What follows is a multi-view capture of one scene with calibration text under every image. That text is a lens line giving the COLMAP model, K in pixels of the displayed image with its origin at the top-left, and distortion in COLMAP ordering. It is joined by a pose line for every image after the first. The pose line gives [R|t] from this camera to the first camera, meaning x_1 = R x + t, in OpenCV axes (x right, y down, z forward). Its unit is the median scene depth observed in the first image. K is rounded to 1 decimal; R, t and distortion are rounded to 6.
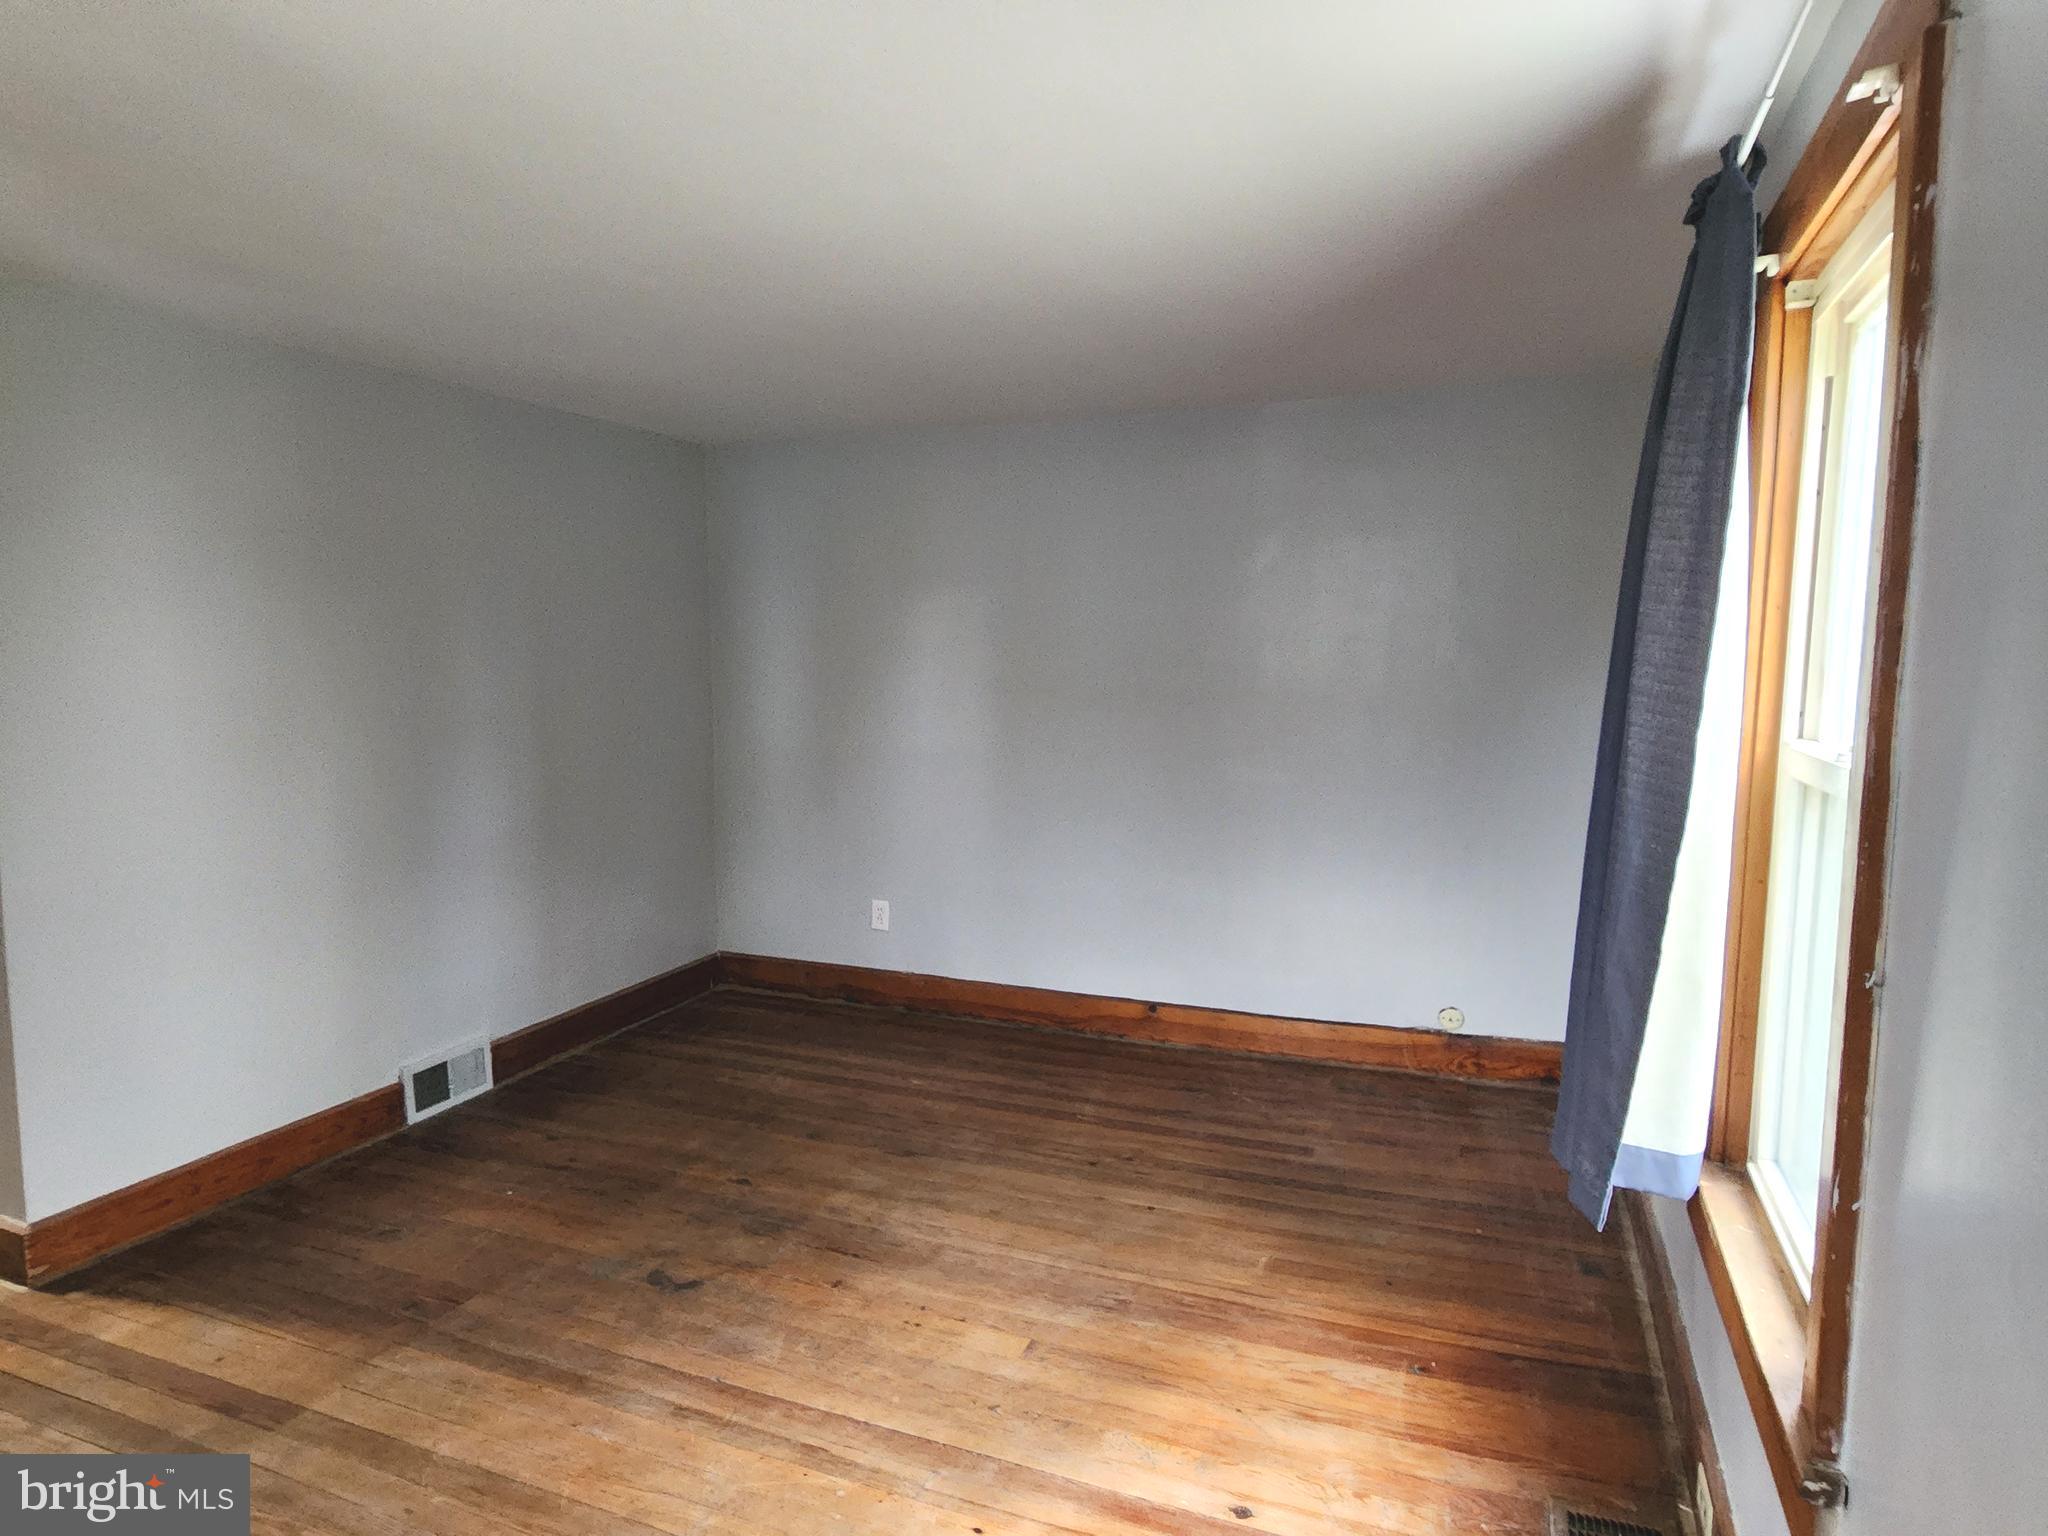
lens RADIAL K [[1186.8, 0, 1019.4], [0, 1186.8, 777.4], [0, 0, 1]] dist [-0.002333, -0.001658]
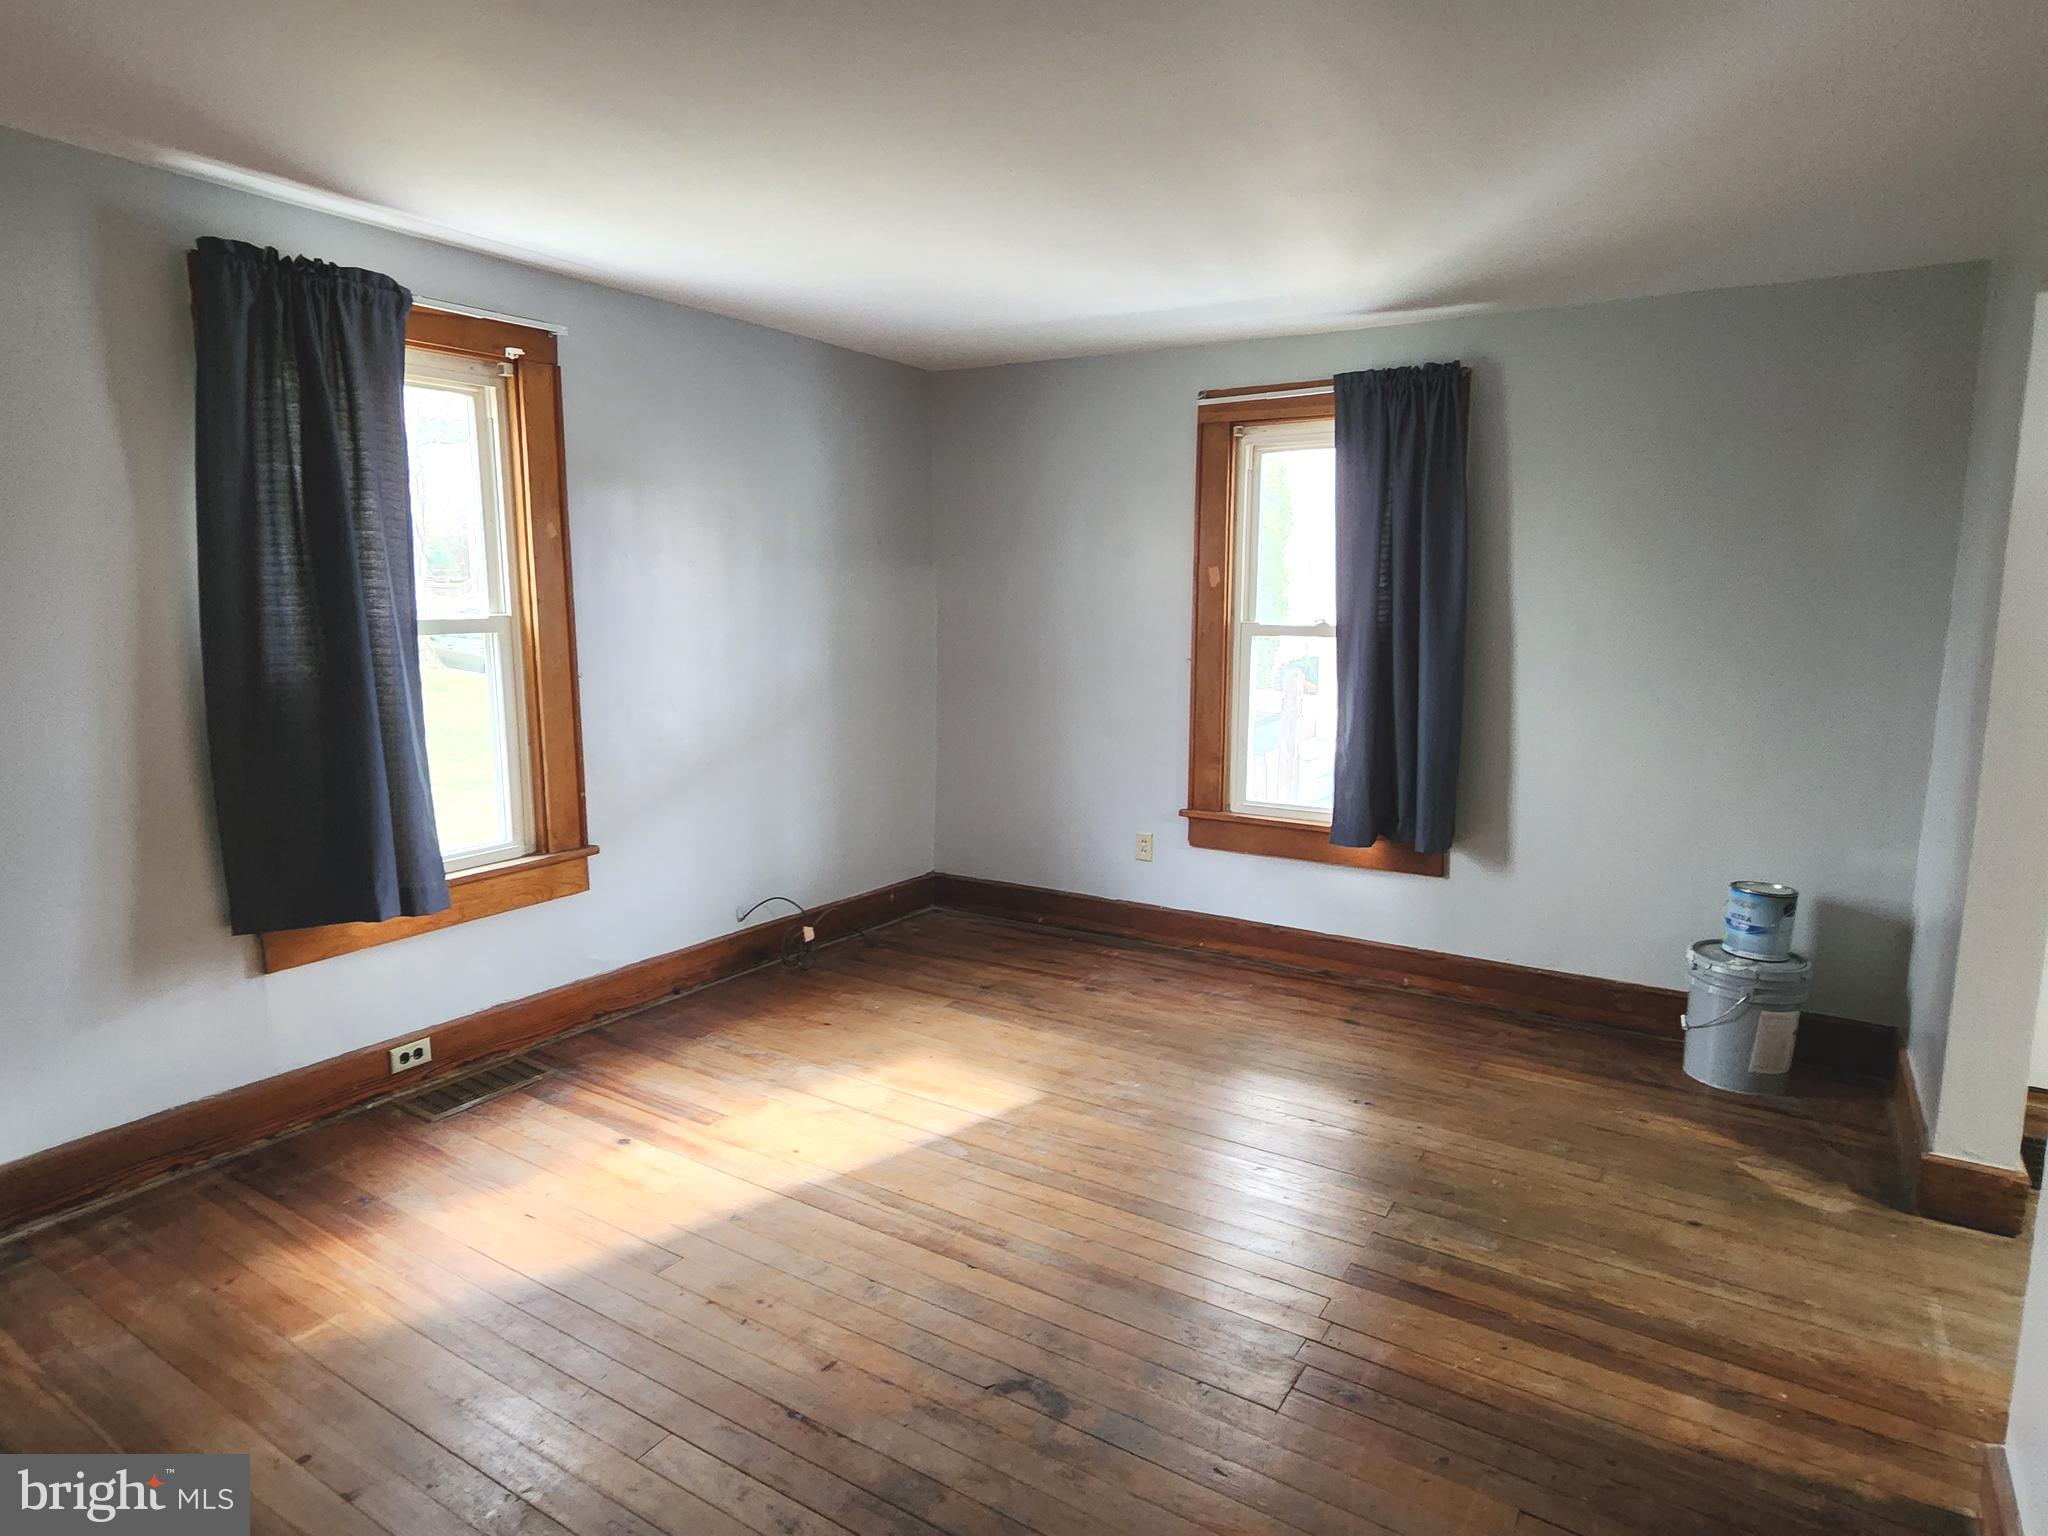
lens RADIAL K [[1186.8, 0, 1019.4], [0, 1186.8, 777.4], [0, 0, 1]] dist [-0.002333, -0.001658]
pose [[-0.984002, -0.036432, 0.174395, -0.308723], [0.011741, 0.963480, 0.267524, -0.123718], [-0.177772, 0.265292, -0.947638, 1.242645]]
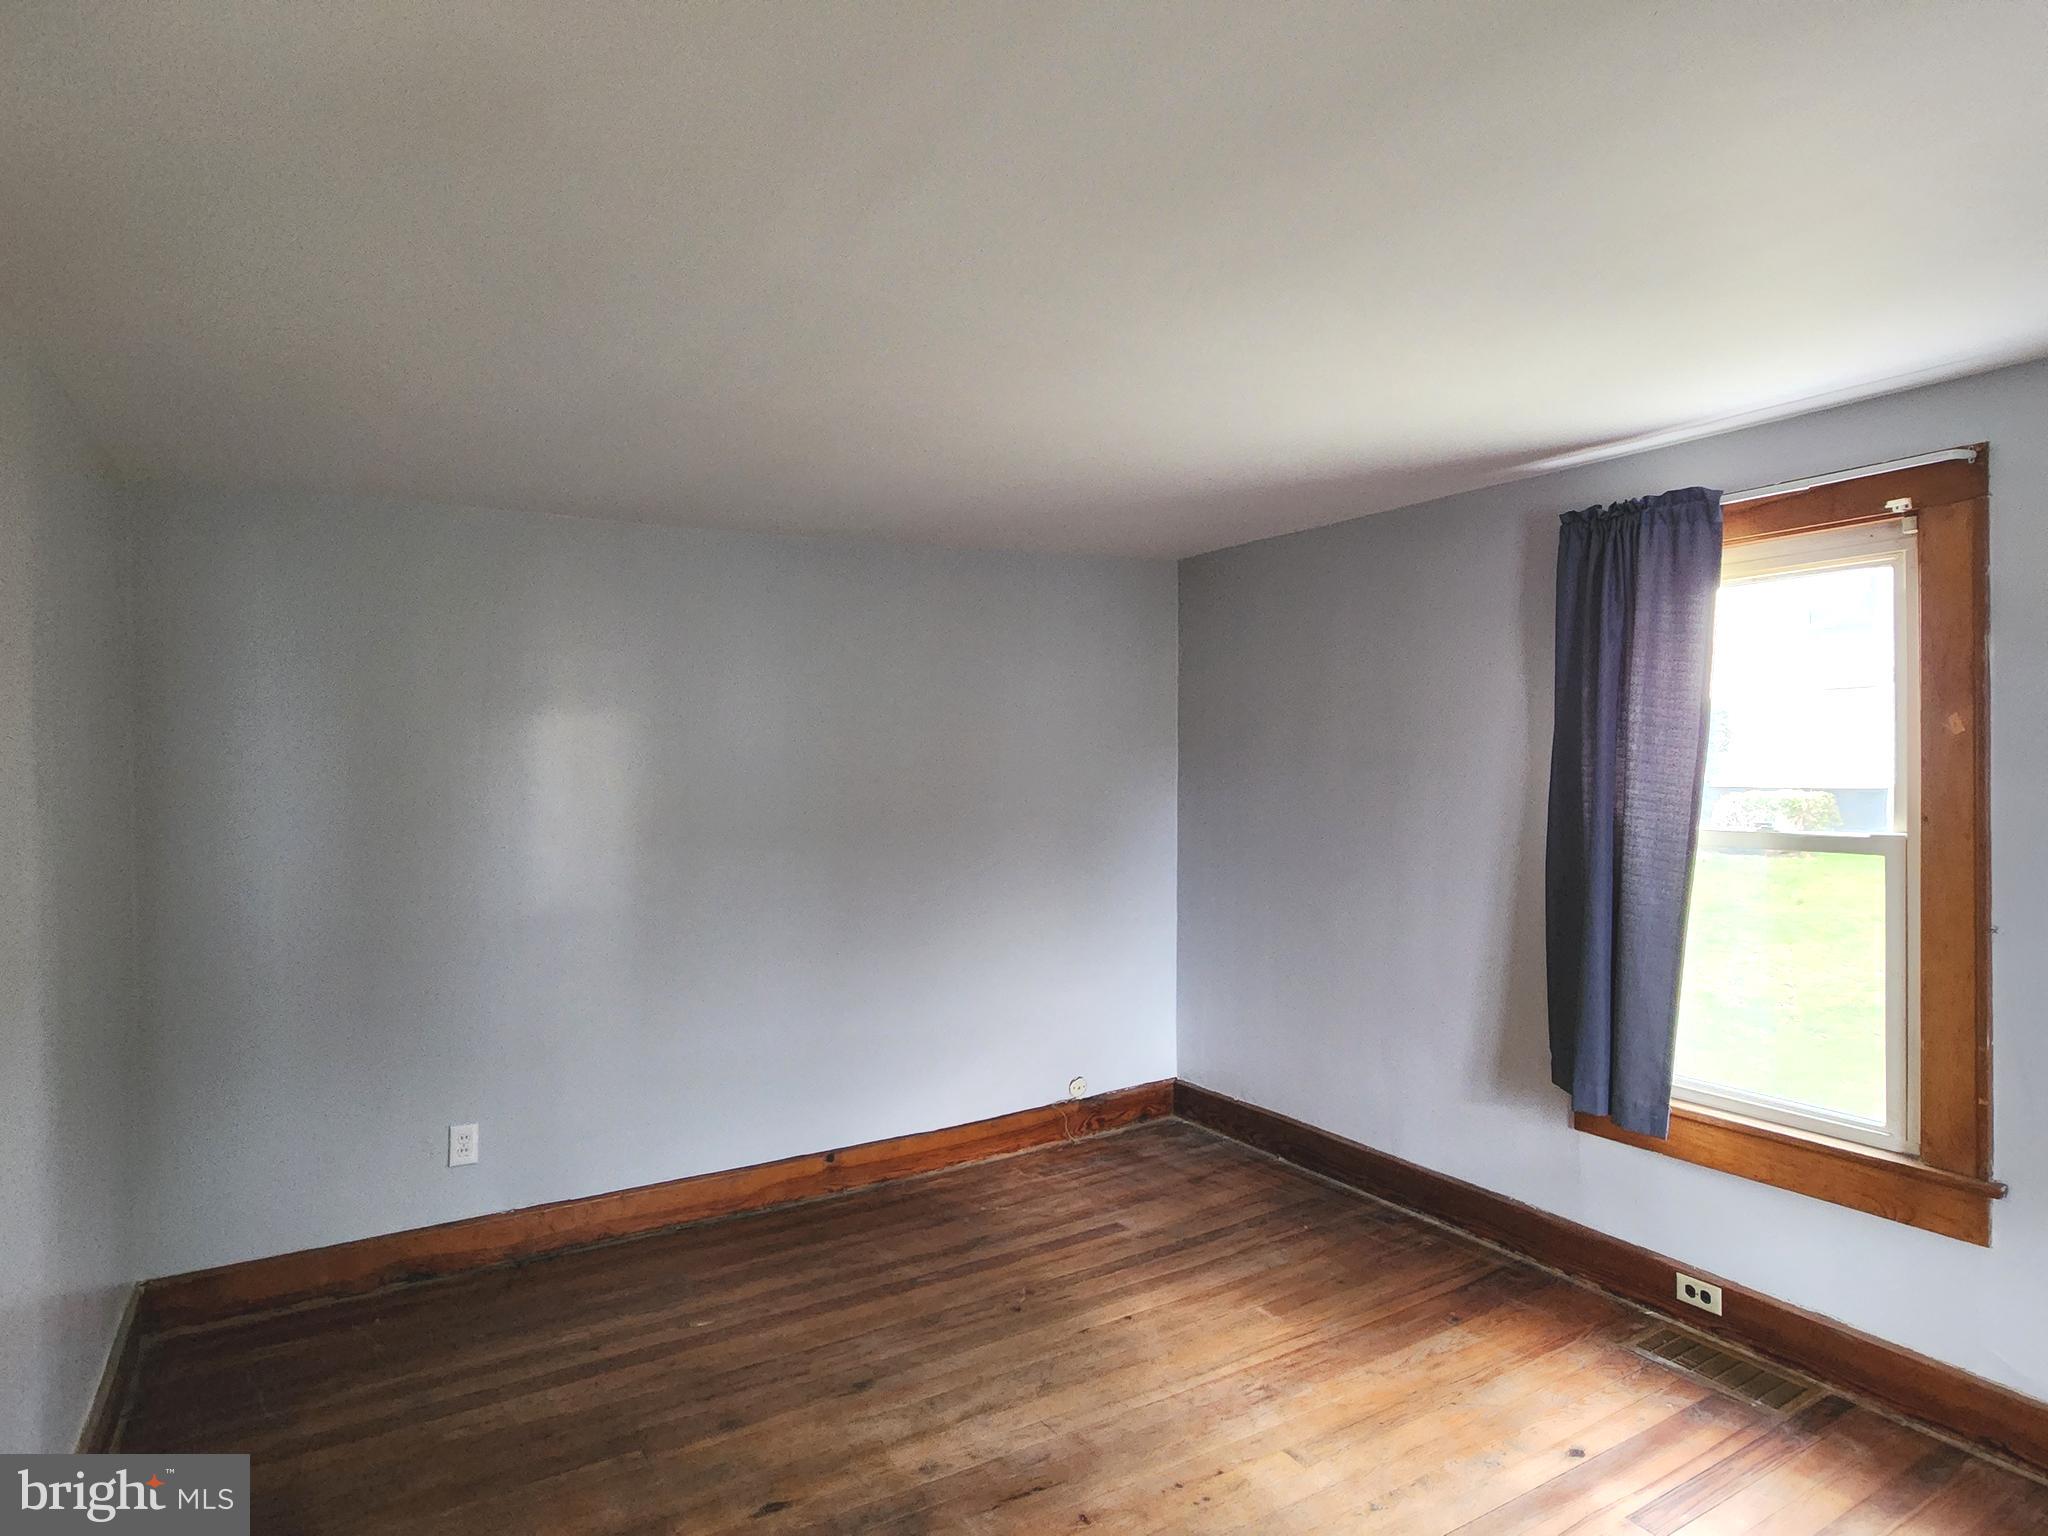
lens RADIAL K [[1186.8, 0, 1019.4], [0, 1186.8, 777.4], [0, 0, 1]] dist [-0.002333, -0.001658]
pose [[0.608981, -0.027758, 0.792699, -0.651343], [0.101896, 0.993844, -0.043479, -0.058178], [-0.786612, 0.107251, 0.608061, 0.348176]]
